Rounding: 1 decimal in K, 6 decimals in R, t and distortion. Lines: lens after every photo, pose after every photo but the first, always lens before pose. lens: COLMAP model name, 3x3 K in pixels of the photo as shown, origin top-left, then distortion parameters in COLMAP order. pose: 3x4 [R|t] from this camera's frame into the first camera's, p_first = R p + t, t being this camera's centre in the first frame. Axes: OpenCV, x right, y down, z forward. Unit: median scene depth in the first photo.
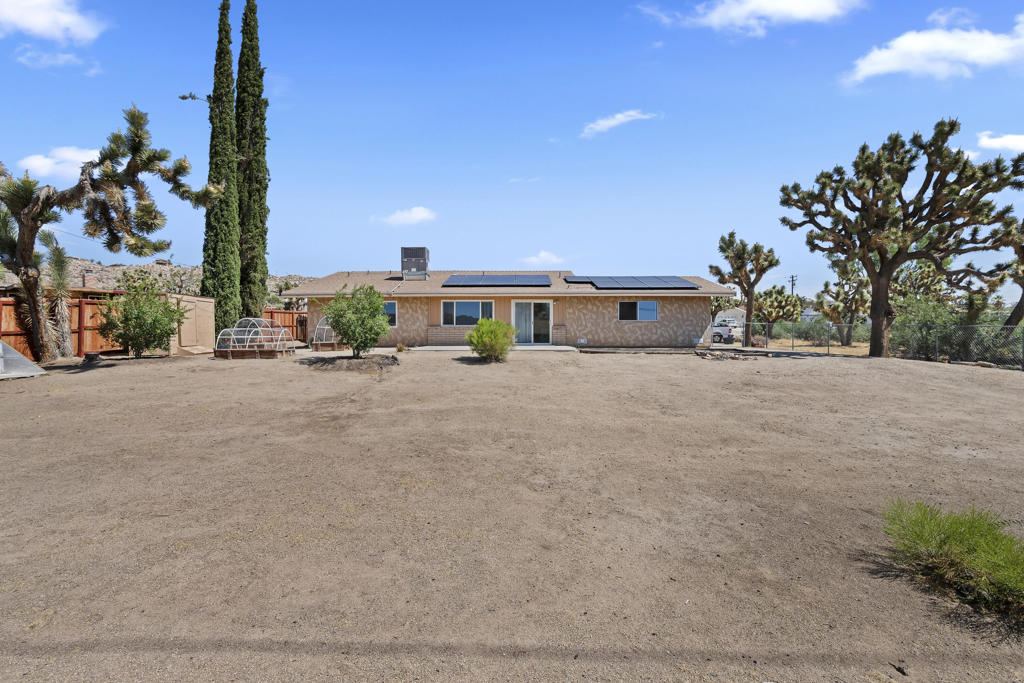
lens RADIAL K [[447.7, 0, 512.0], [0, 447.7, 341.5], [0, 0, 1]] dist [-0.002264, -0.000298]
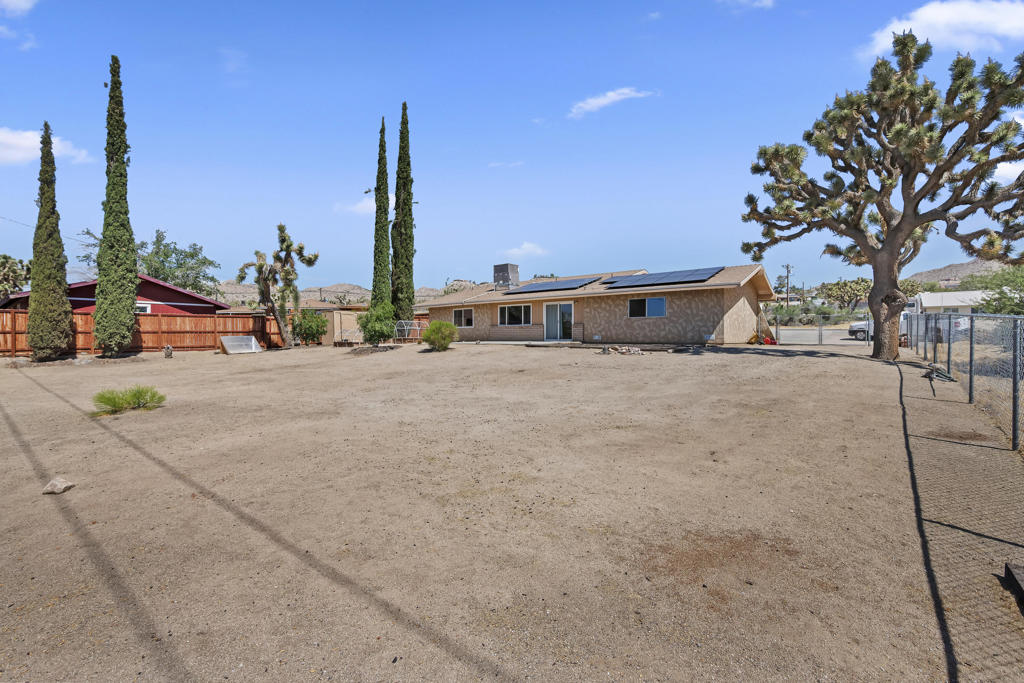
lens RADIAL K [[447.7, 0, 512.0], [0, 447.7, 341.5], [0, 0, 1]] dist [-0.002264, -0.000298]
pose [[0.784148, 0.004987, -0.620553, 0.669694], [-0.004309, 0.999987, 0.002591, 0.006876], [0.620558, 0.000642, 0.784160, 0.019955]]
